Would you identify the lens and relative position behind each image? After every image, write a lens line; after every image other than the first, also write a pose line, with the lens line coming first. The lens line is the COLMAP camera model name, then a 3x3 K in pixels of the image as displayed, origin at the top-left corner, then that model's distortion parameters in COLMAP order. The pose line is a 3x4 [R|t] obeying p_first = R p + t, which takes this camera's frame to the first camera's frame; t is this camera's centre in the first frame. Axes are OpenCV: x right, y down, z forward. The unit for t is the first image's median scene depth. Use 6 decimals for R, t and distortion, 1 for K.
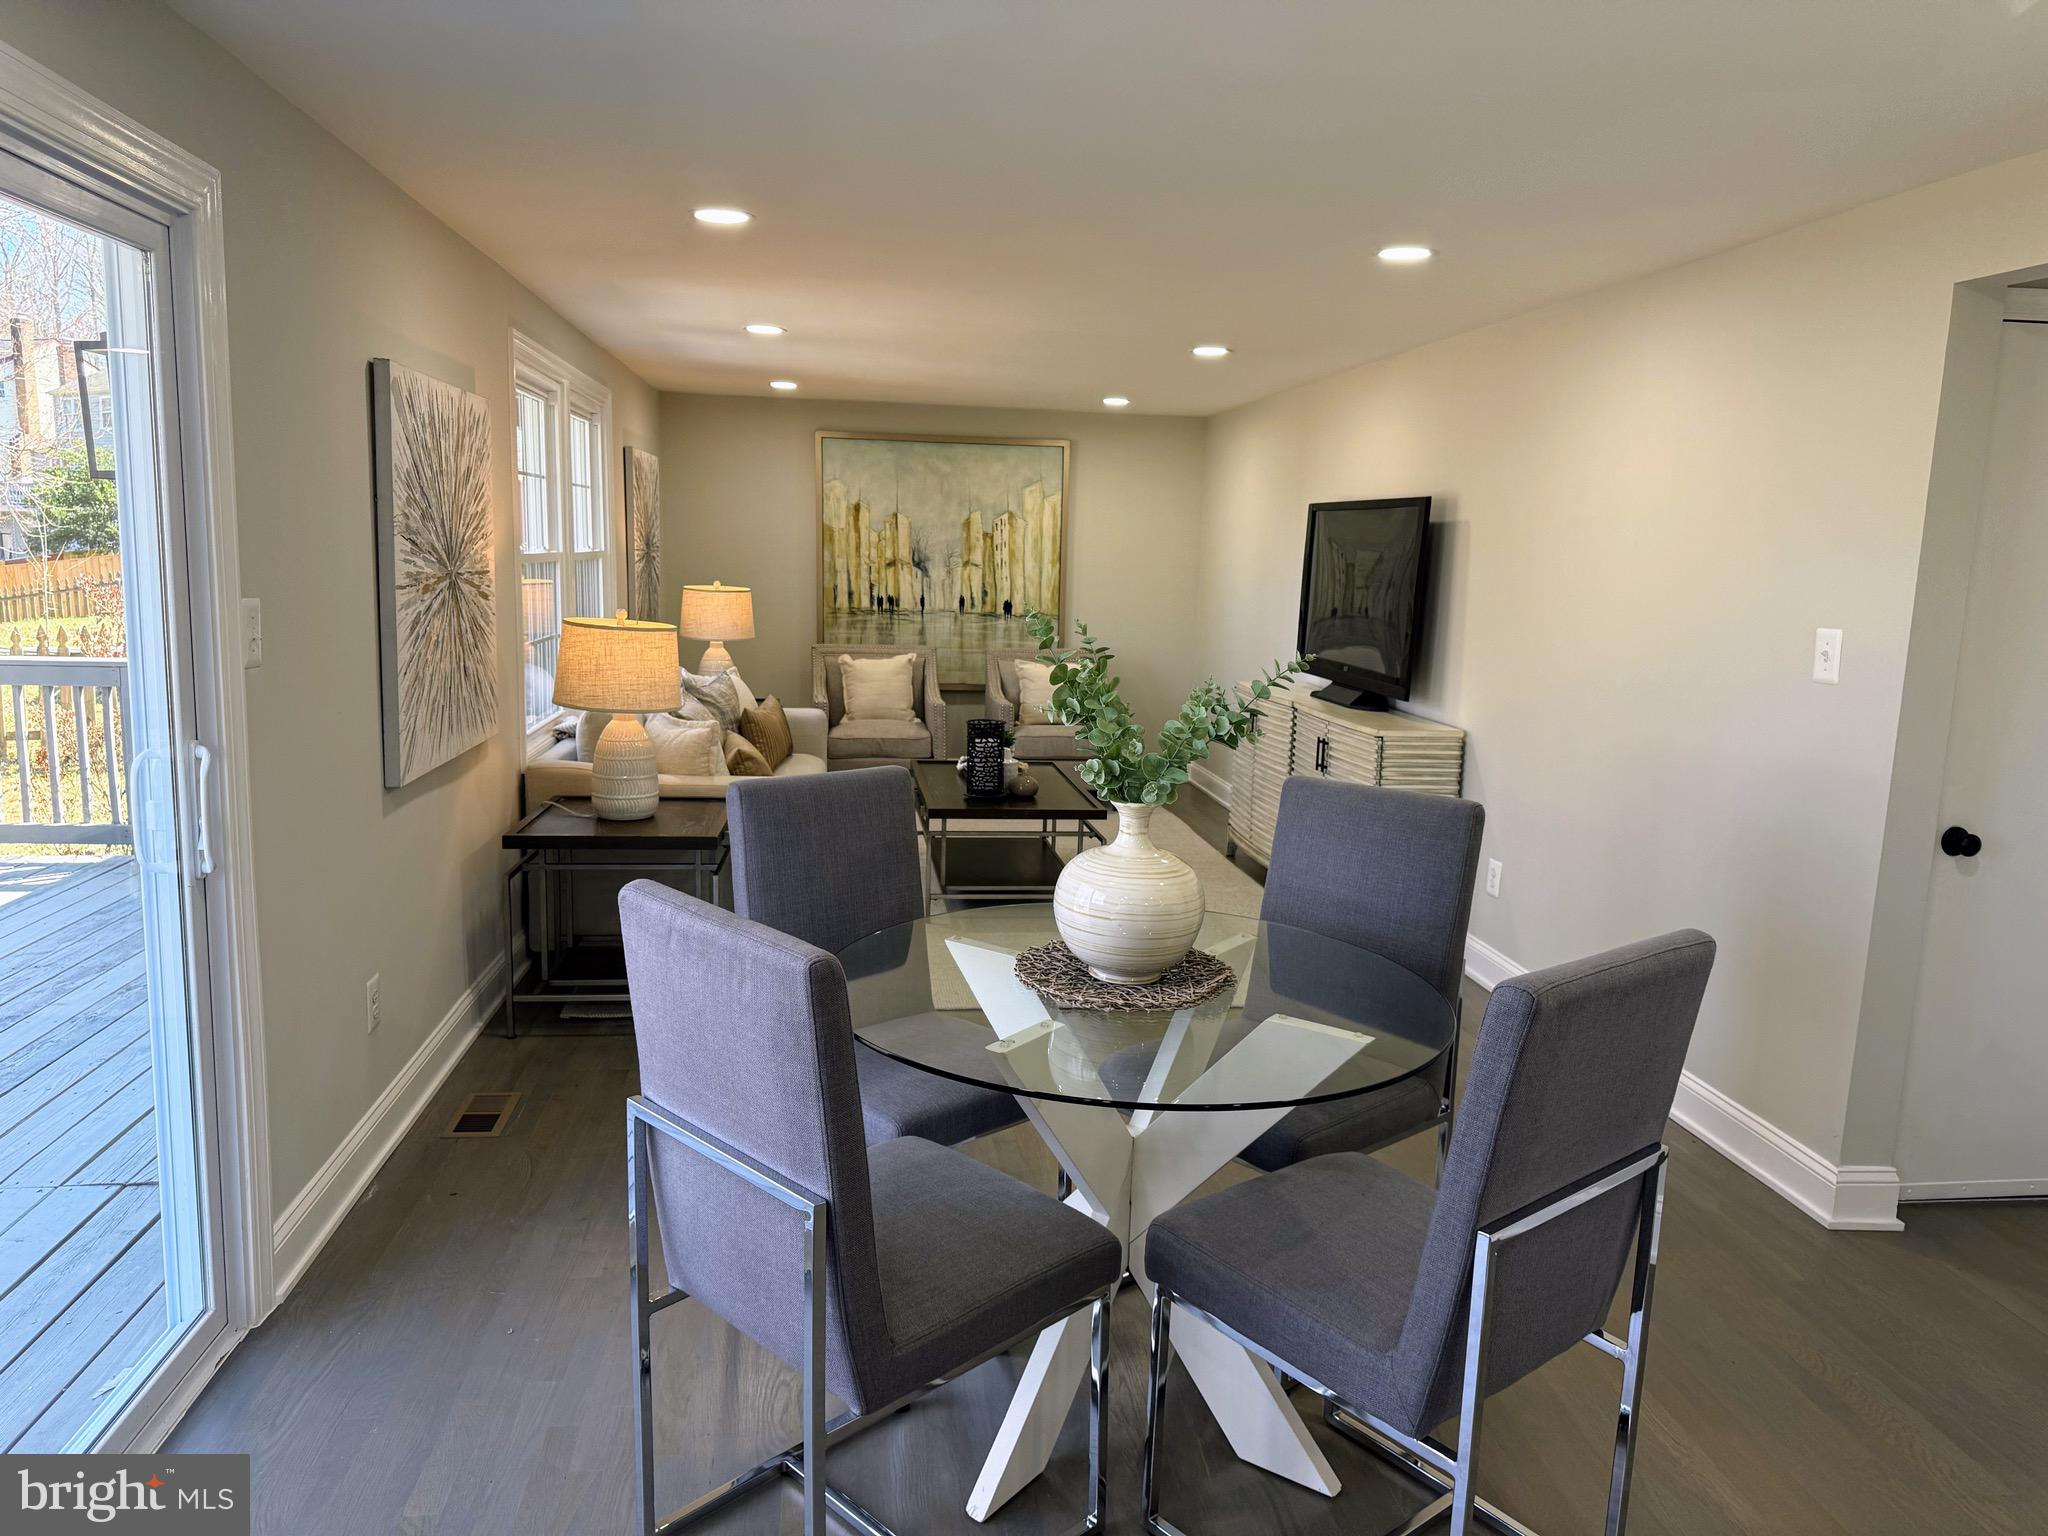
lens RADIAL K [[1456.0, 0, 1022.5], [0, 1456.0, 775.7], [0, 0, 1]] dist [0.062122, -0.058994]
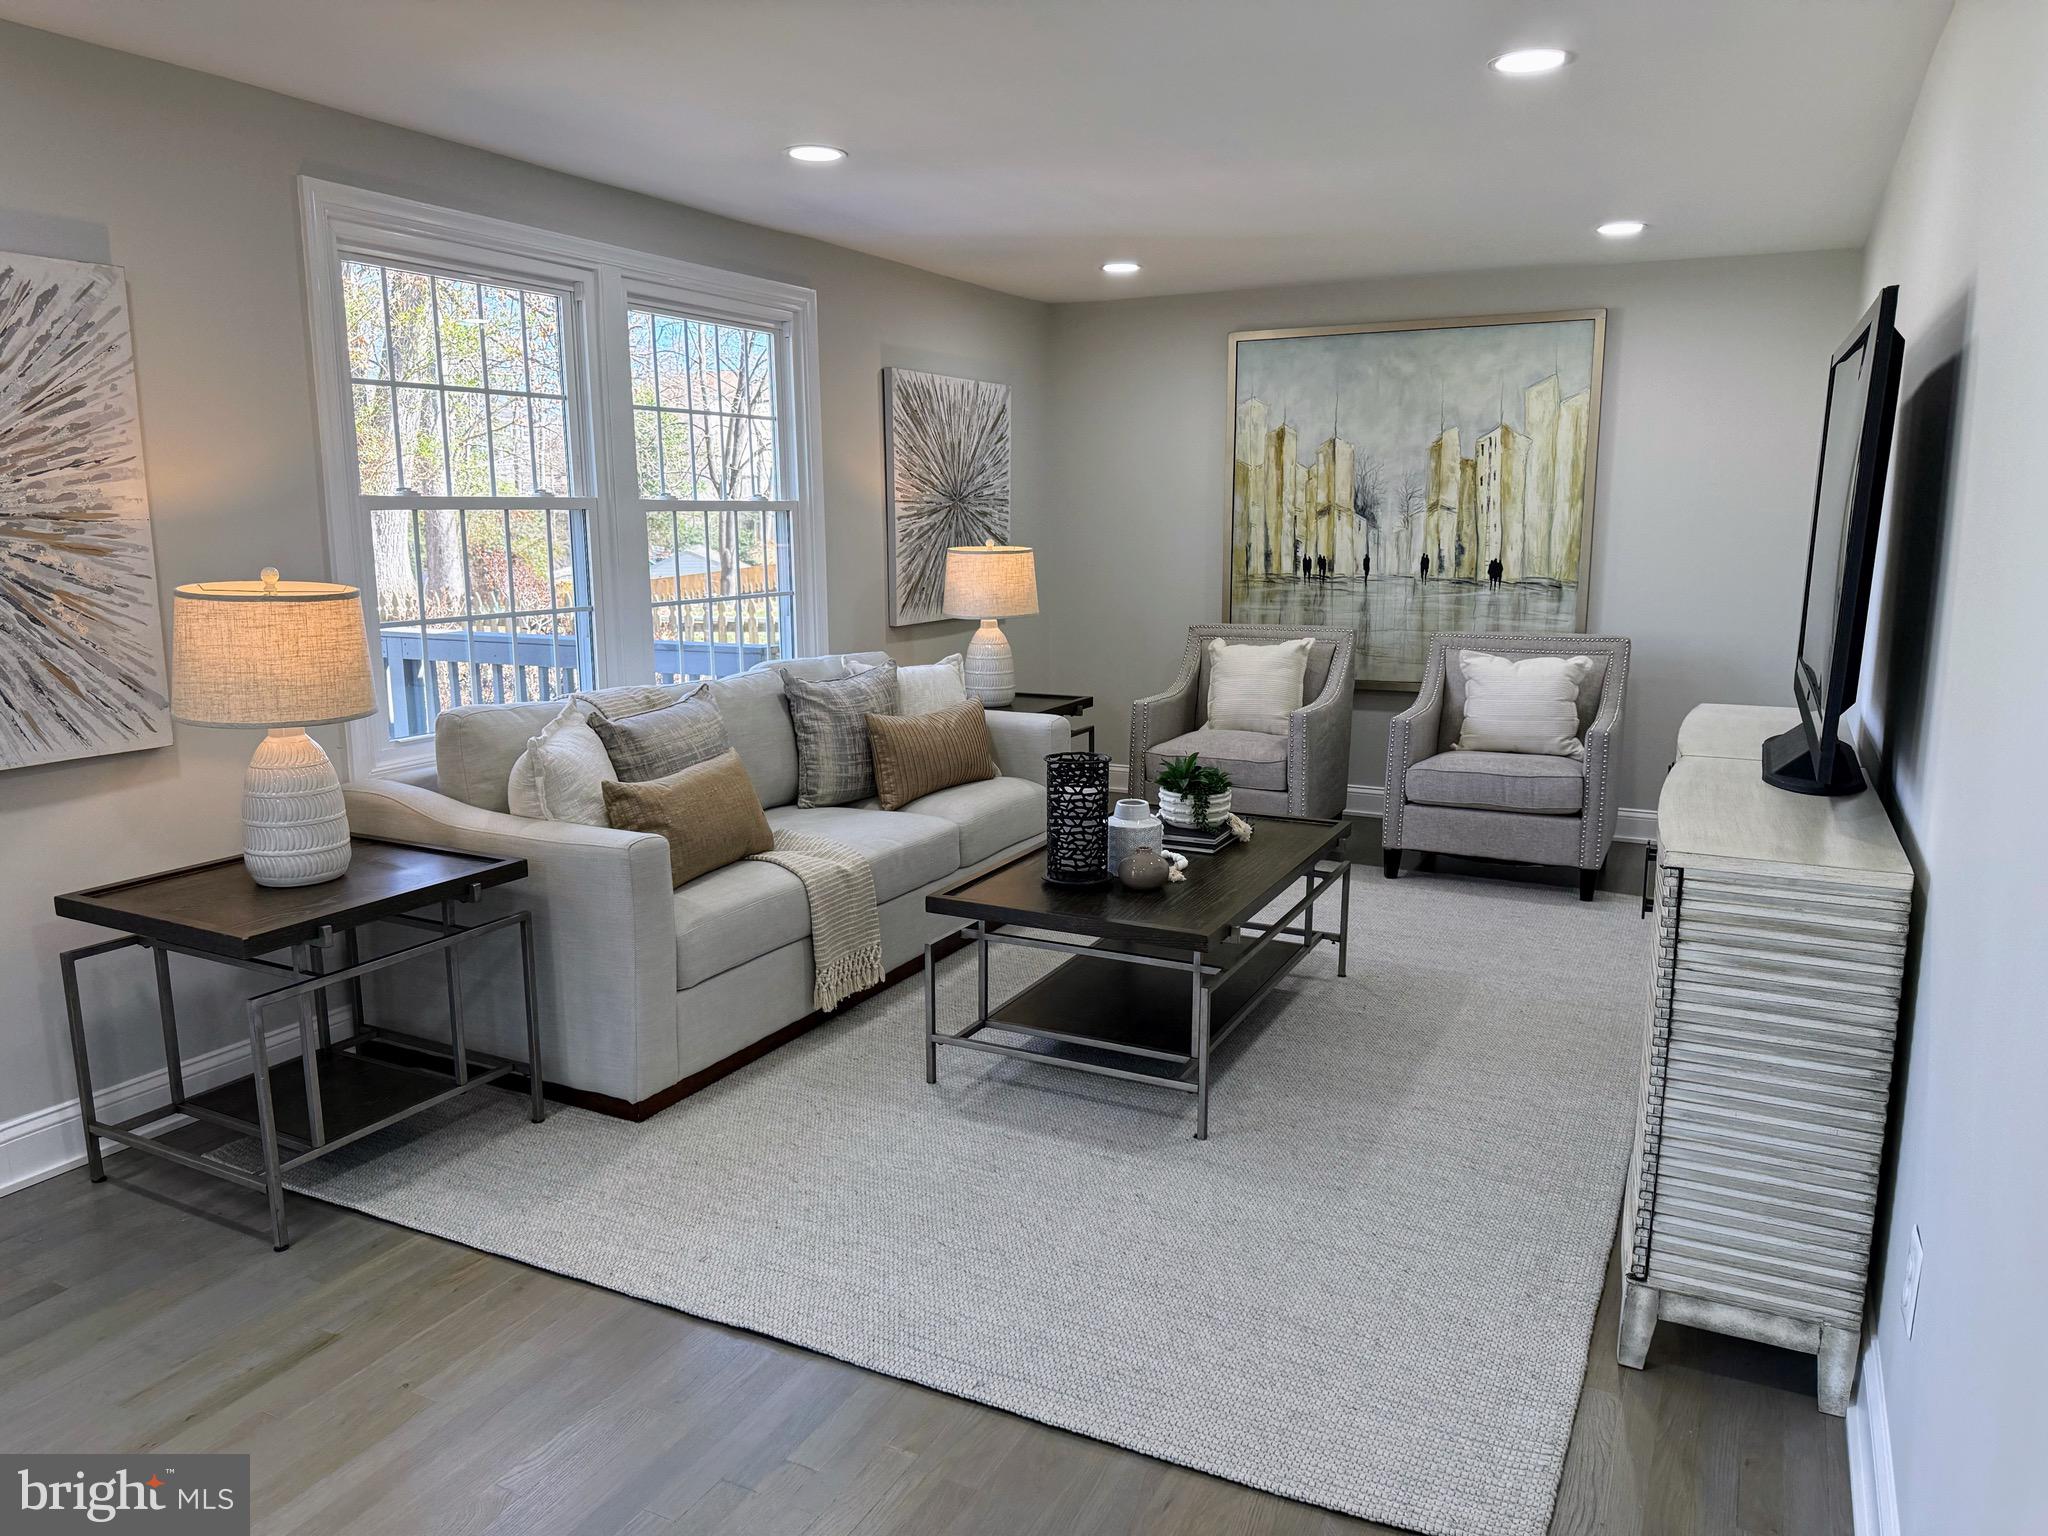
lens RADIAL K [[1456.0, 0, 1009.4], [0, 1456.0, 767.9], [0, 0, 1]] dist [0.062122, -0.058994]
pose [[0.826106, 0.068188, -0.559373, 0.191685], [-0.061168, 0.997637, 0.031277, -0.033424], [0.560185, 0.008377, 0.828325, 0.325629]]
